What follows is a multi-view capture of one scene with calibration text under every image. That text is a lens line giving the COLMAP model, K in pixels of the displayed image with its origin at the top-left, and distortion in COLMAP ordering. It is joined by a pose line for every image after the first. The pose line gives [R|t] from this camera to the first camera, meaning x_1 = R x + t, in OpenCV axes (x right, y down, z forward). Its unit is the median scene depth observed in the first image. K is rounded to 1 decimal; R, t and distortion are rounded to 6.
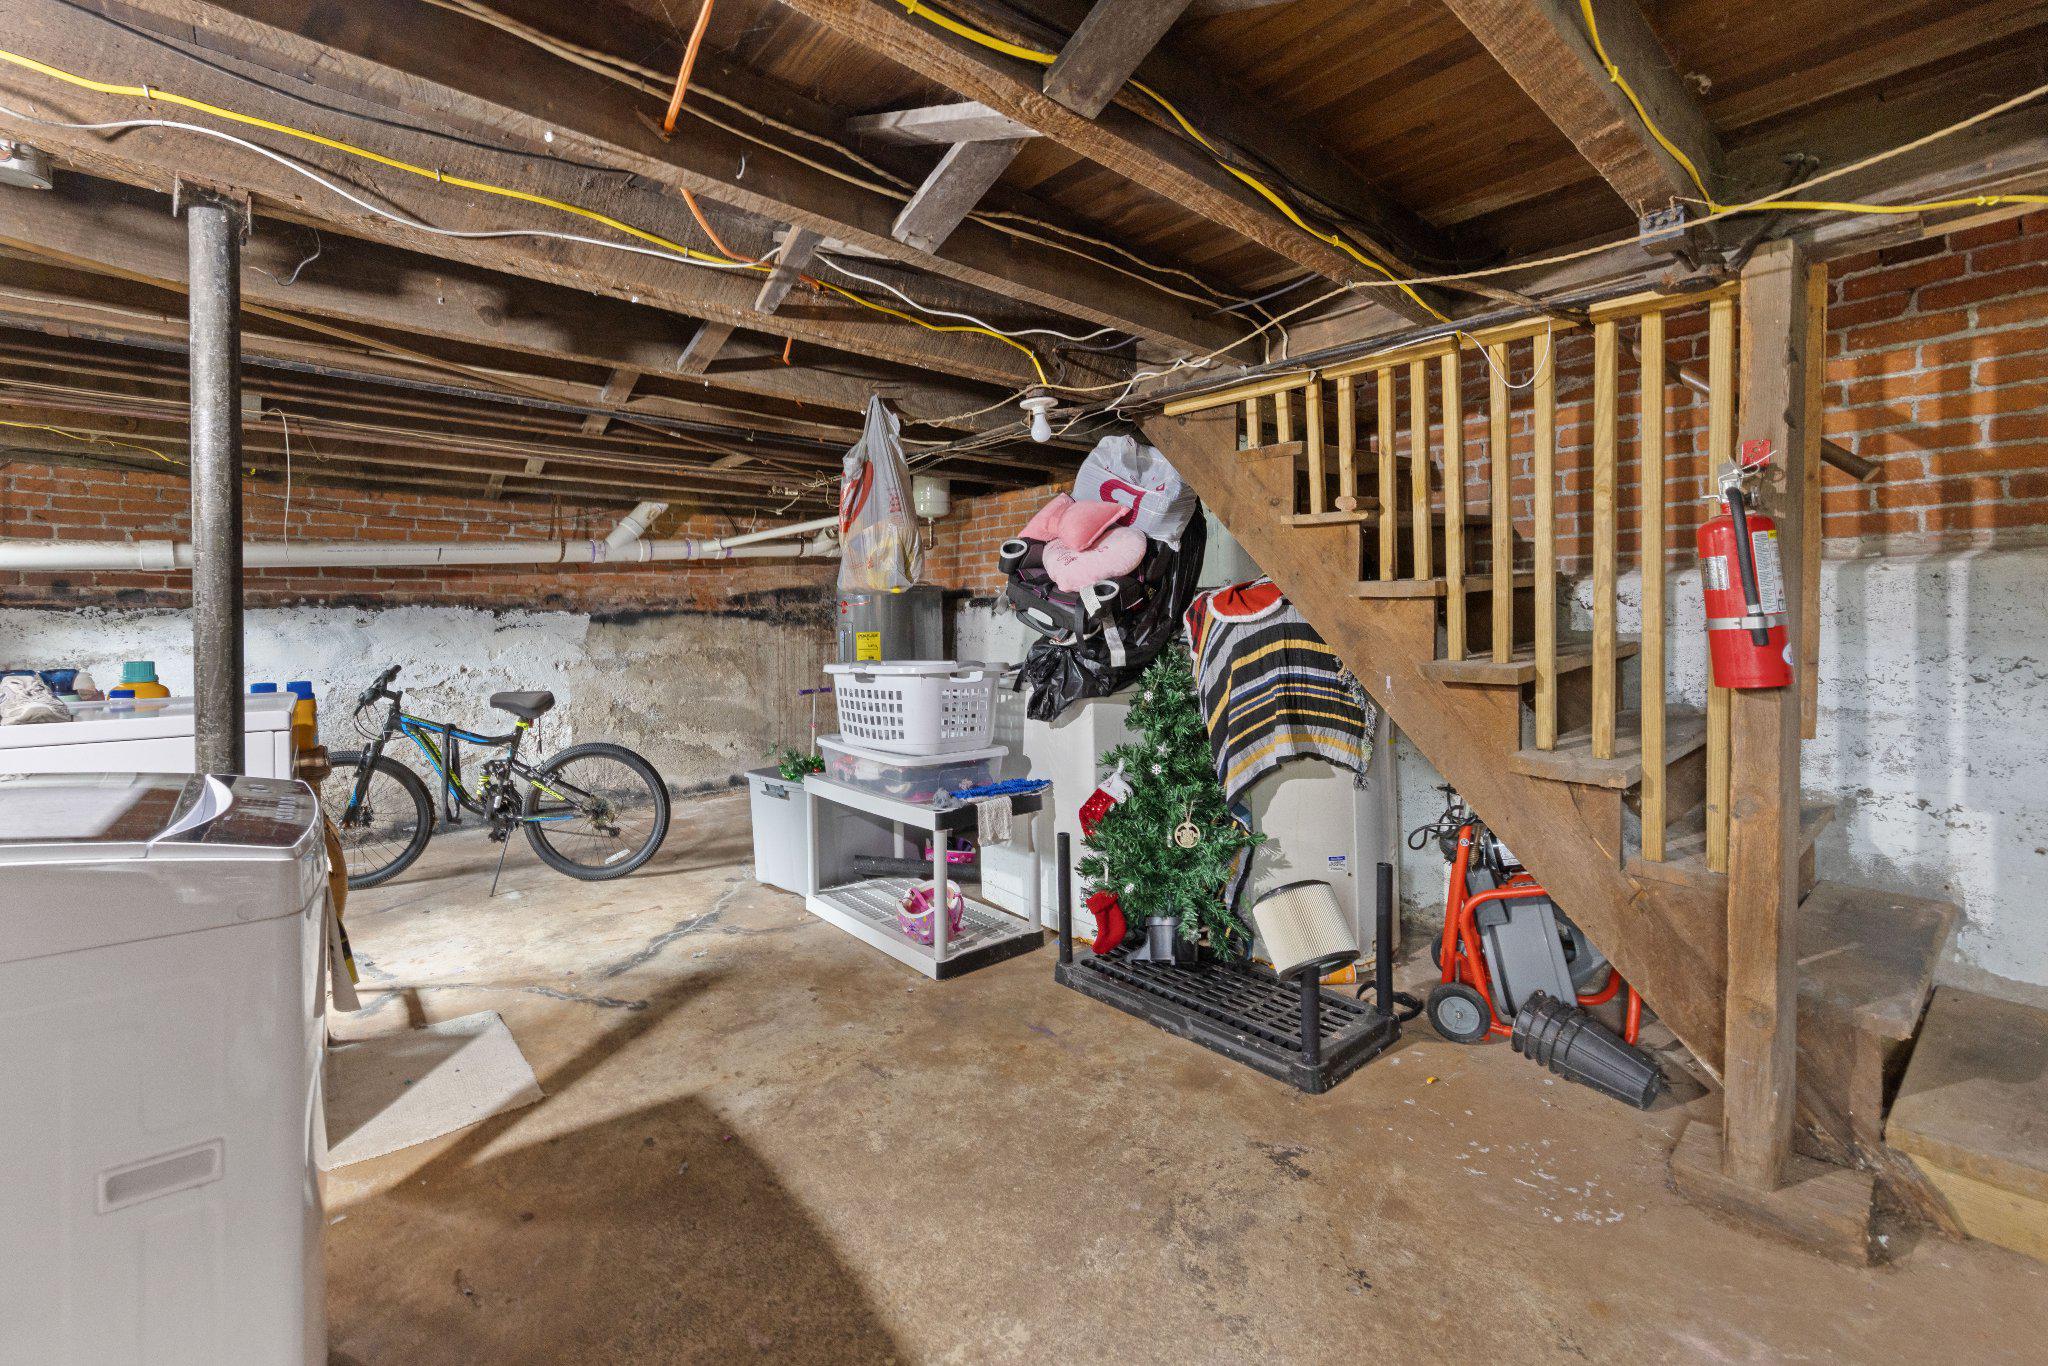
lens RADIAL K [[847.9, 0, 1017.9], [0, 847.9, 633.0], [0, 0, 1]] dist [-0.001688, -0.000001]
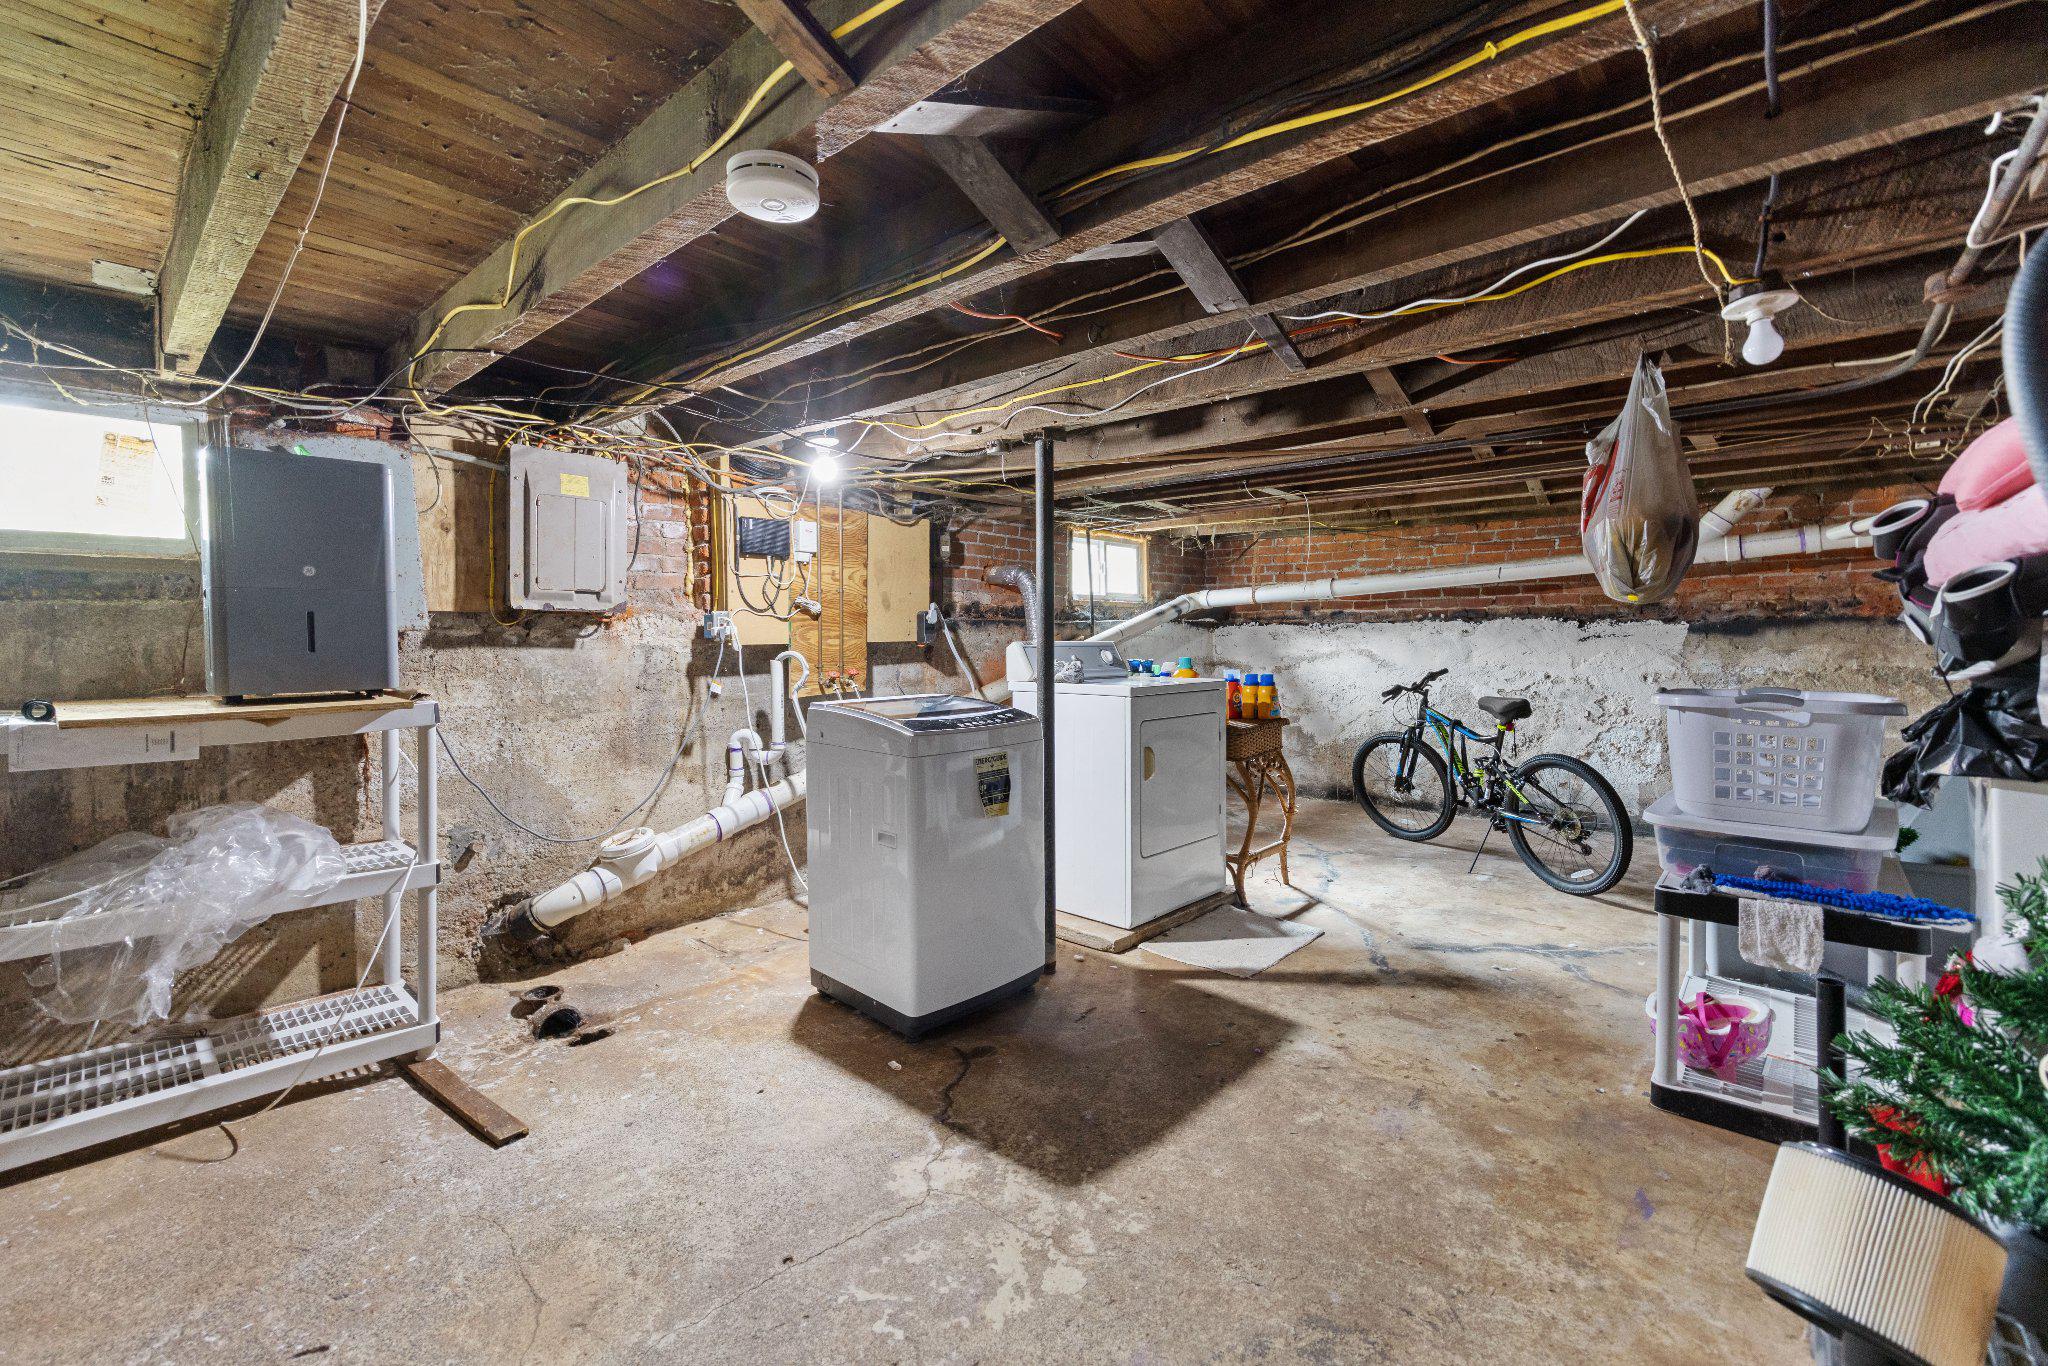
lens RADIAL K [[838.9, 0, 1019.7], [0, 838.9, 660.3], [0, 0, 1]] dist [-0.000543, 0.000023]
pose [[0.154044, 0.034659, -0.987456, 0.392580], [-0.008398, 0.999394, 0.033768, -0.009741], [0.988028, 0.003091, 0.154242, 0.222753]]
